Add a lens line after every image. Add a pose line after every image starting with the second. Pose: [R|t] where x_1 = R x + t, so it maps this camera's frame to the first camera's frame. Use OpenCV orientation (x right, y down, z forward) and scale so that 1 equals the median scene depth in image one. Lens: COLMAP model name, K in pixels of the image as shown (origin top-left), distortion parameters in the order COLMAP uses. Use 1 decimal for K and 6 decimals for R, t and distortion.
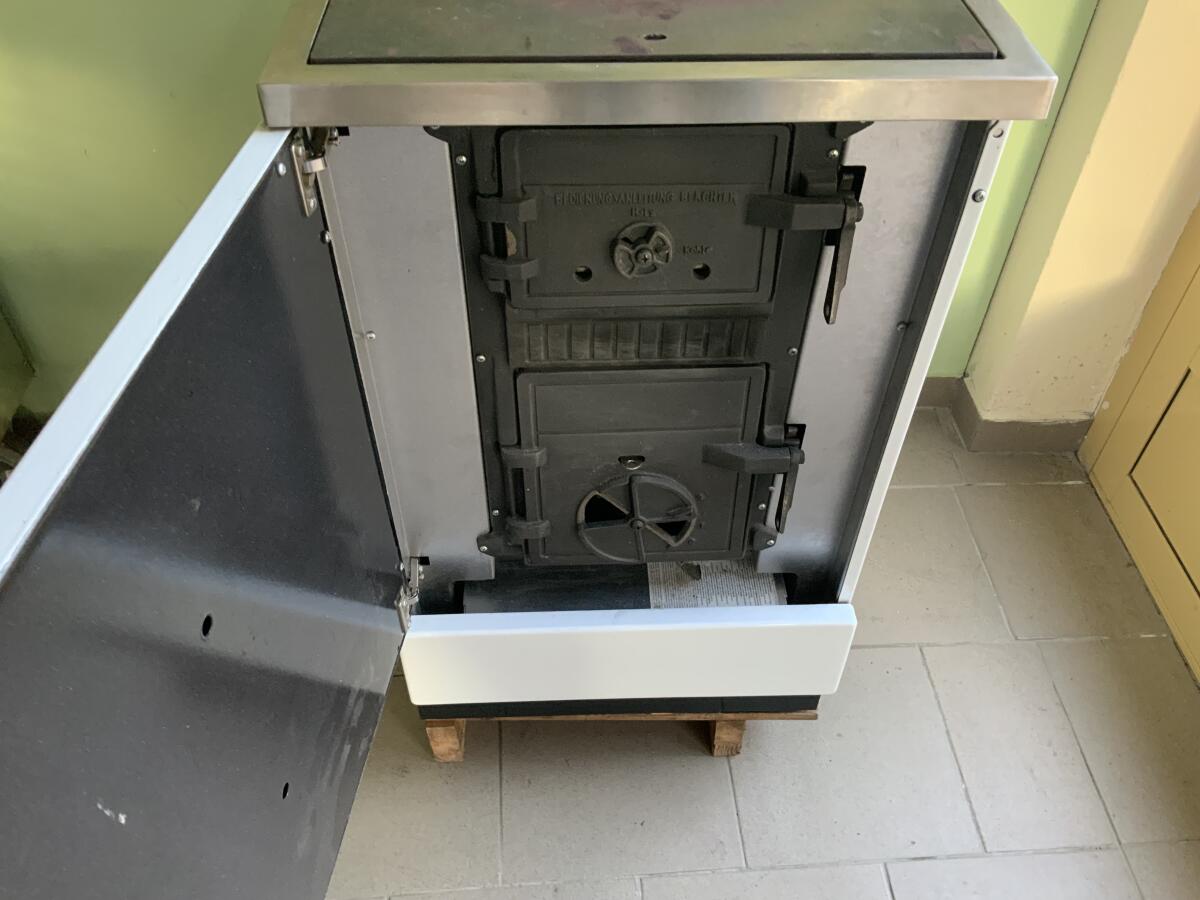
lens RADIAL K [[994.2, 0, 599.1], [0, 994.2, 453.4], [0, 0, 1]] dist [0.047764, -0.101135]
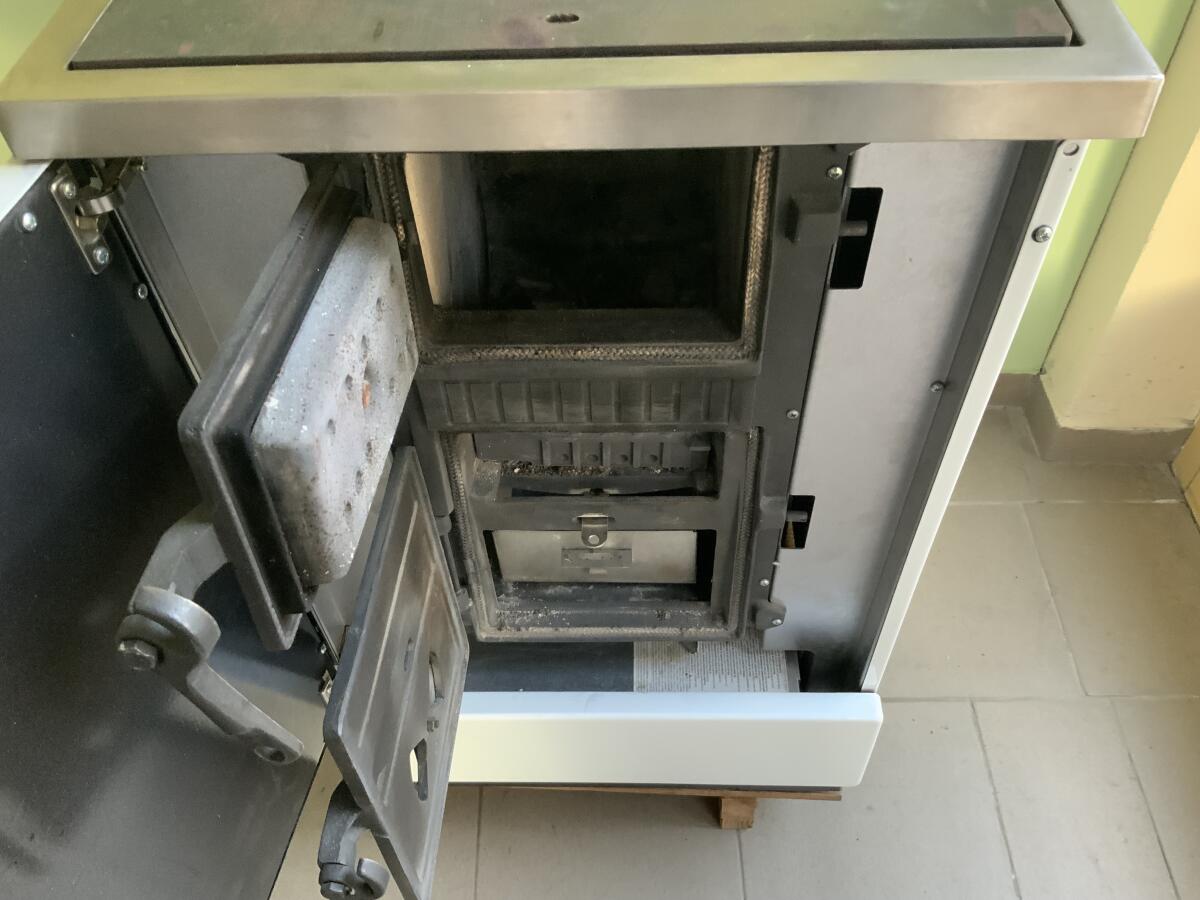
lens RADIAL K [[1002.5, 0, 598.9], [0, 1002.5, 453.2], [0, 0, 1]] dist [0.015926, -0.046103]
pose [[0.997219, 0.016236, -0.072730, 0.069638], [-0.011447, 0.997768, 0.065783, -0.083182], [0.073636, -0.064767, 0.995180, 0.149312]]
